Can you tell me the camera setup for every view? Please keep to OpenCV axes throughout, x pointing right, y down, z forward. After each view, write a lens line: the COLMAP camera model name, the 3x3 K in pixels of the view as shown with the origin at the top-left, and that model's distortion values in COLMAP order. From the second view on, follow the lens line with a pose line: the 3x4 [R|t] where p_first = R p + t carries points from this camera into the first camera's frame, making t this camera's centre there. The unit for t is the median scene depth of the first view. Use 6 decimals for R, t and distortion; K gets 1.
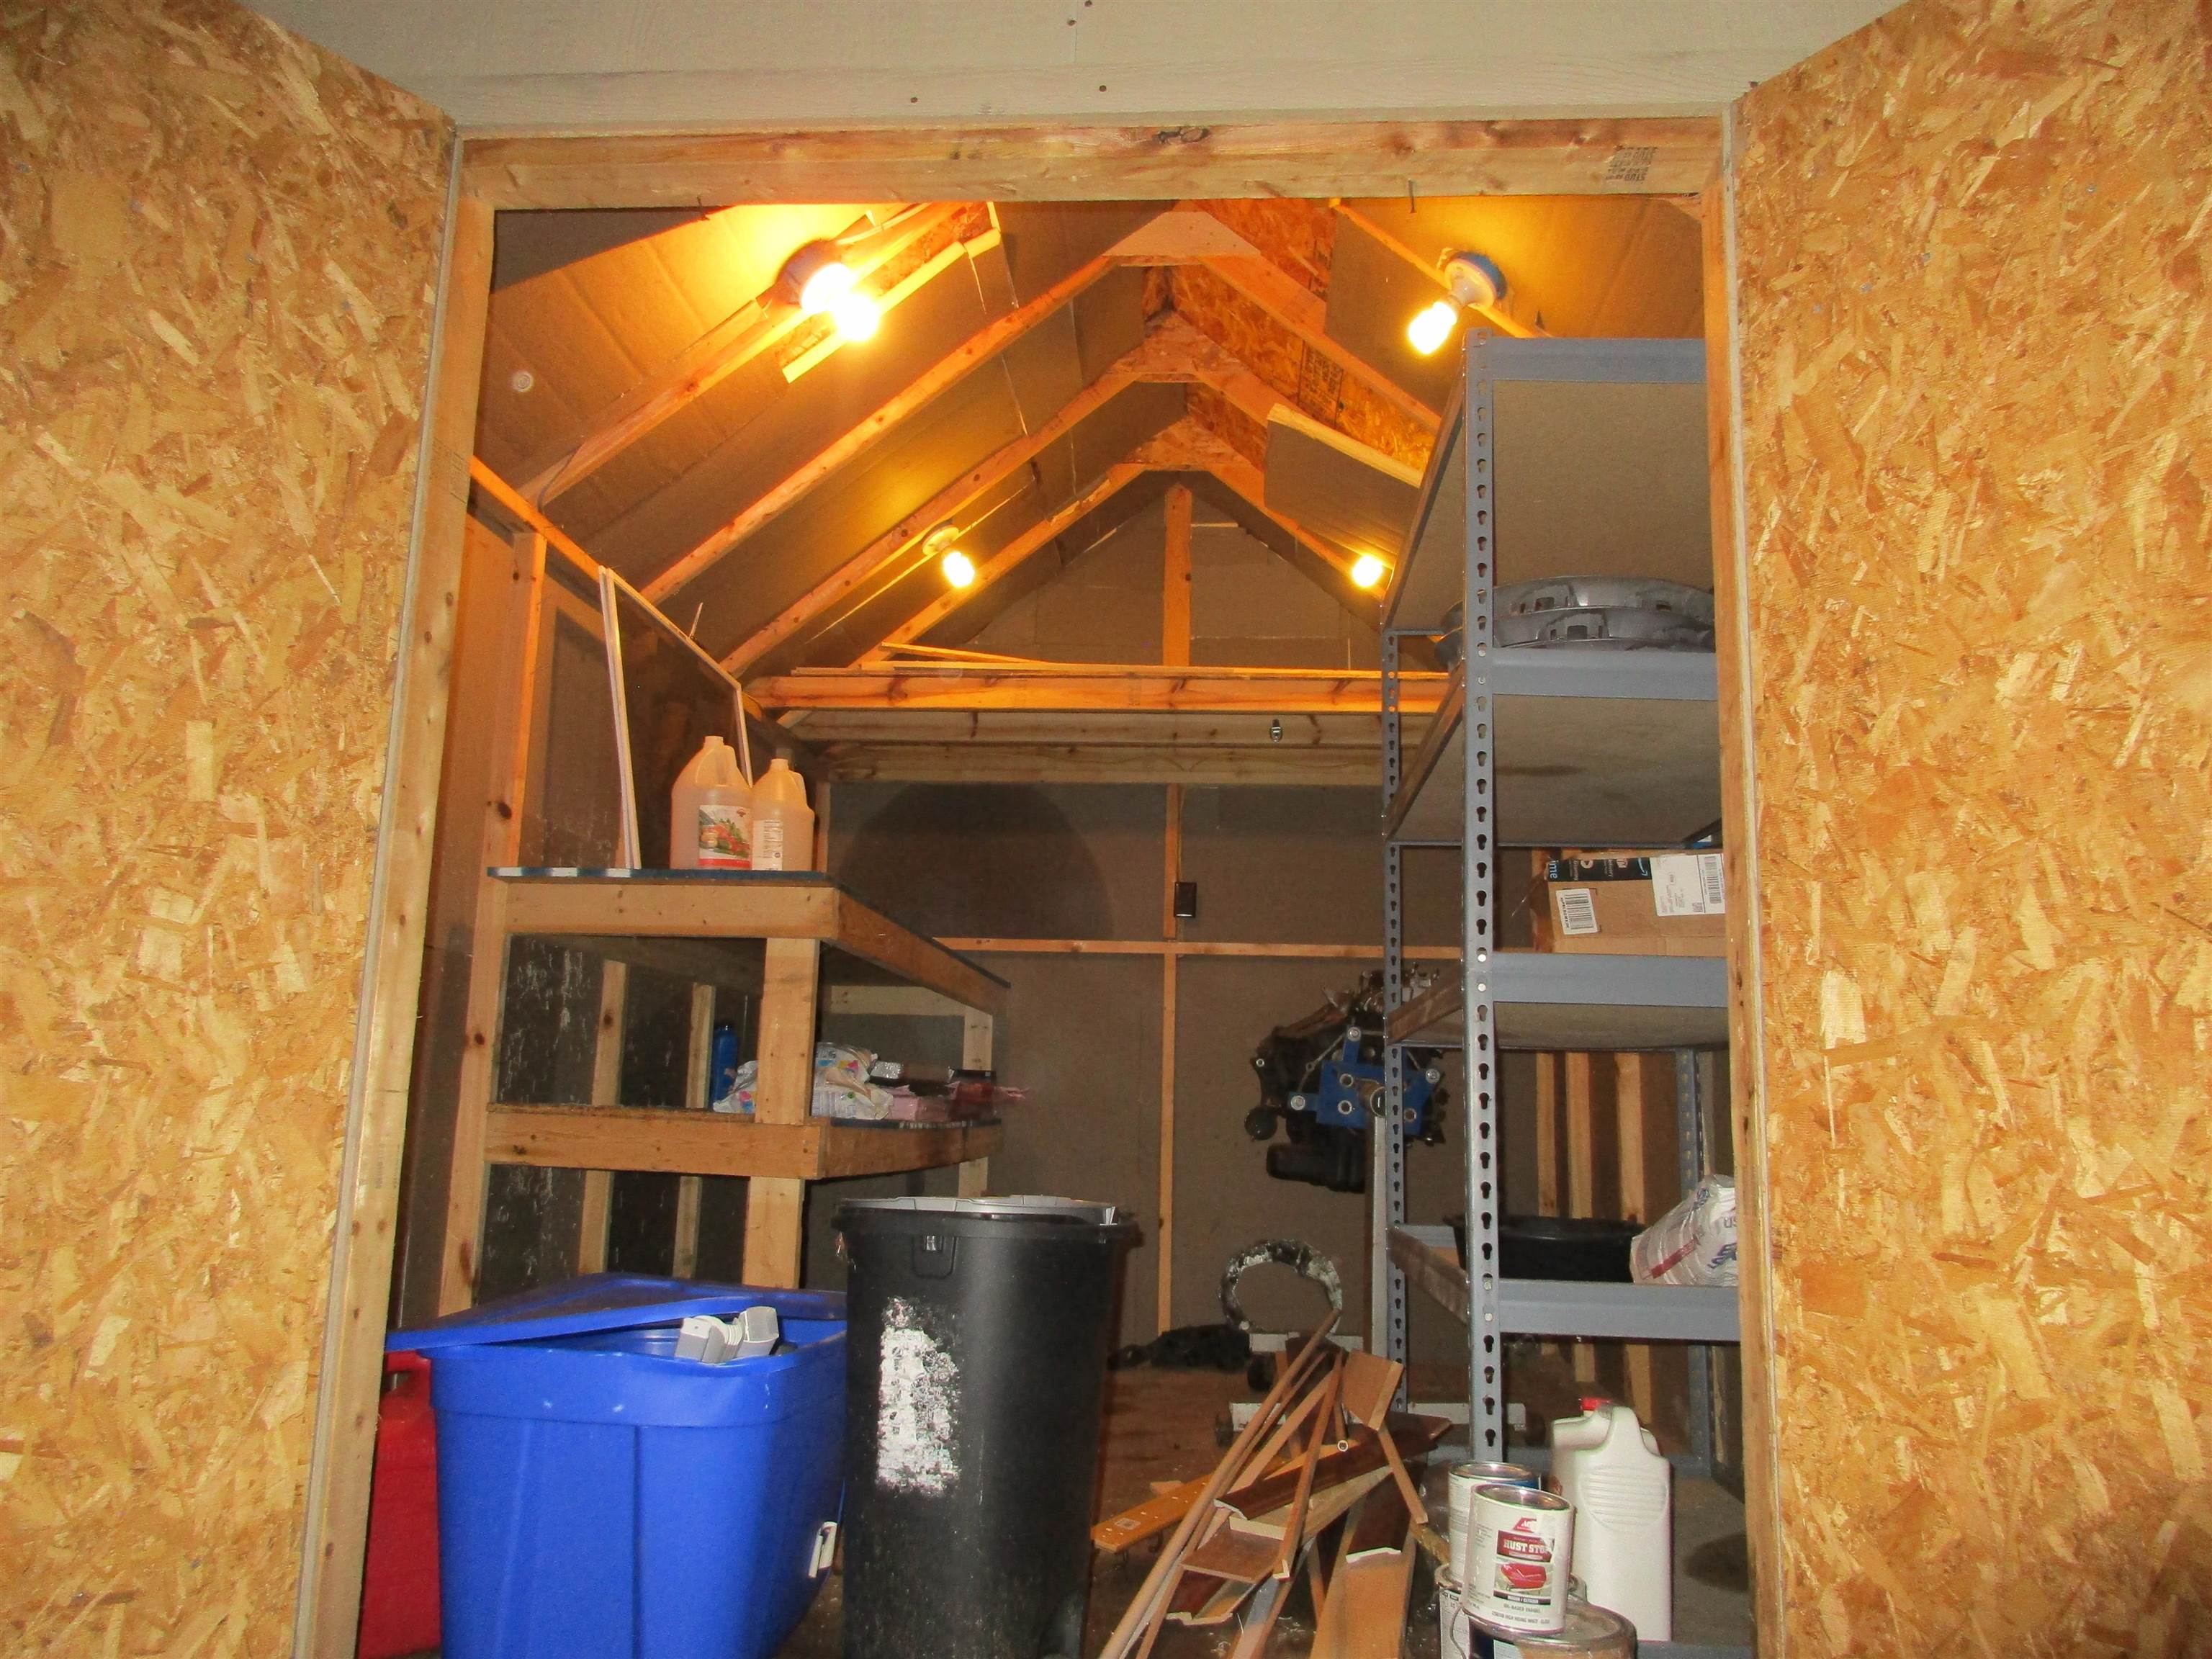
lens RADIAL K [[1637.1, 0, 1109.4], [0, 1637.1, 823.6], [0, 0, 1]] dist [-0.009647, -0.001116]
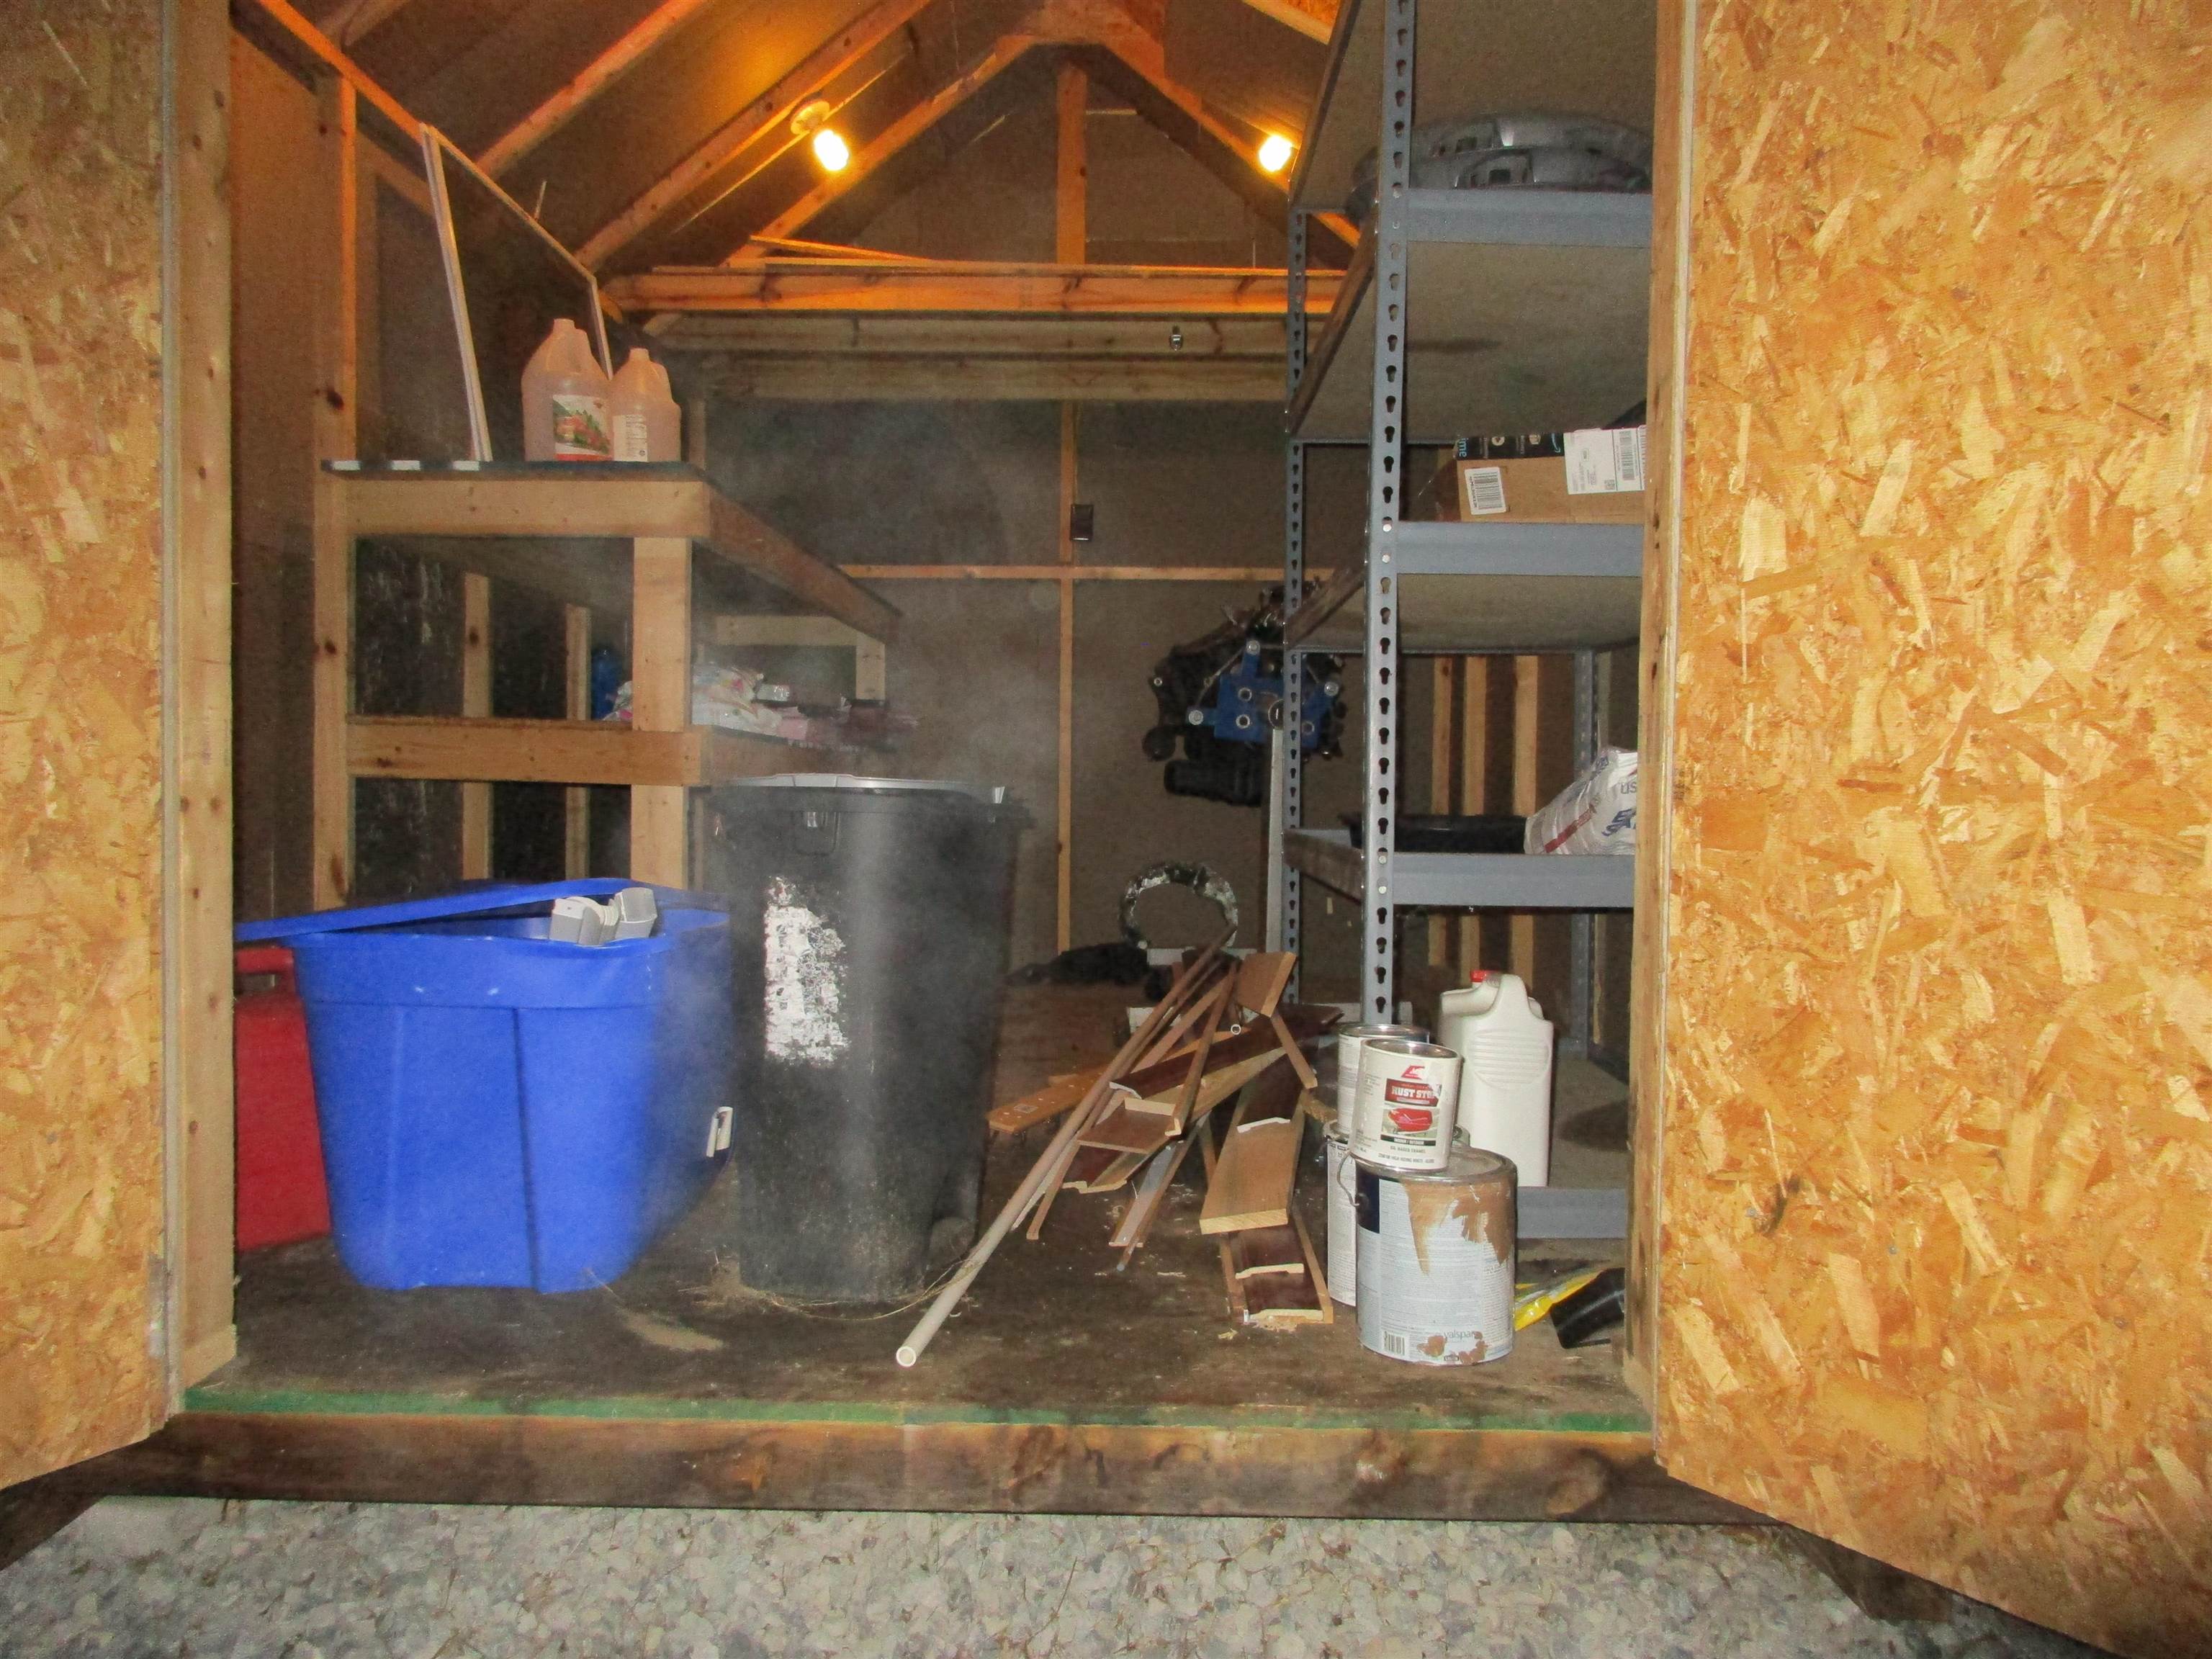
lens RADIAL K [[1637.1, 0, 1107.6], [0, 1637.1, 839.7], [0, 0, 1]] dist [-0.009647, -0.001116]
pose [[0.998268, -0.015086, 0.056866, 0.008918], [0.002809, 0.977687, 0.210050, 0.062239], [-0.058766, -0.209527, 0.976035, 0.045021]]
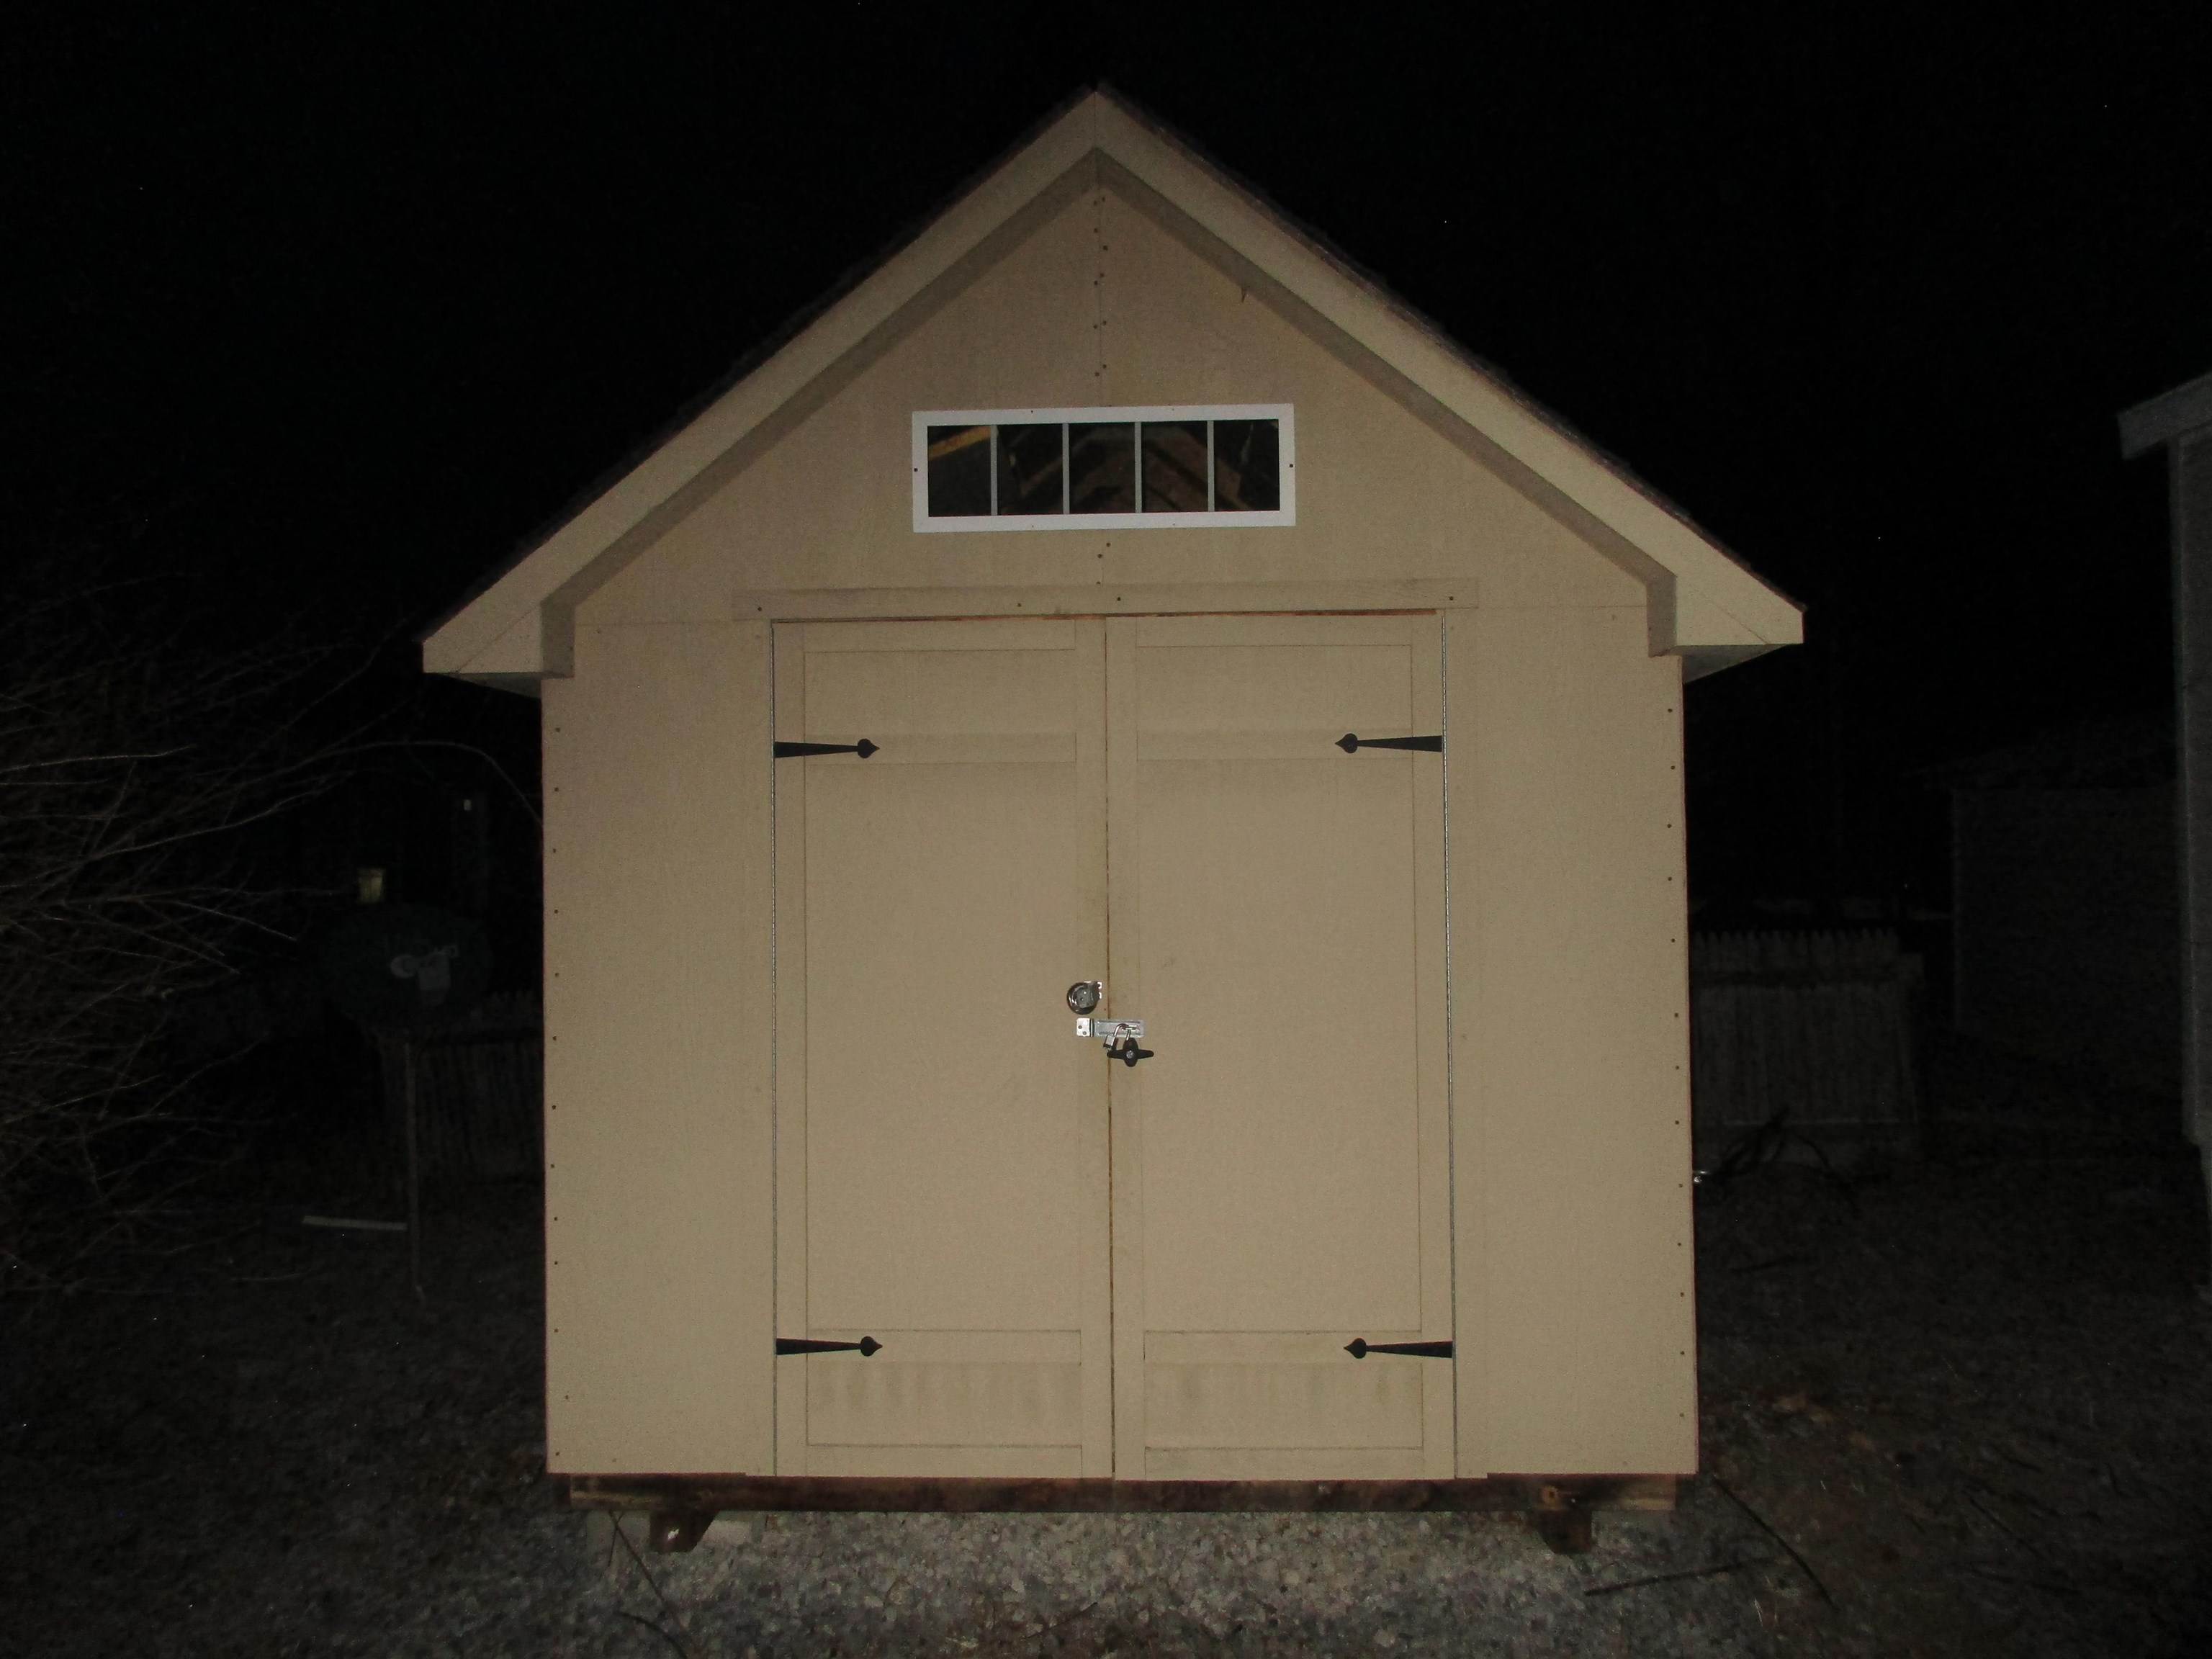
lens RADIAL K [[1637.1, 0, 1104.7], [0, 1637.1, 826.6], [0, 0, 1]] dist [-0.009647, -0.001116]
pose [[0.998663, -0.034658, 0.038353, -0.112472], [0.028794, 0.989146, 0.144090, -0.484129], [-0.042930, -0.142793, 0.988821, -0.968485]]
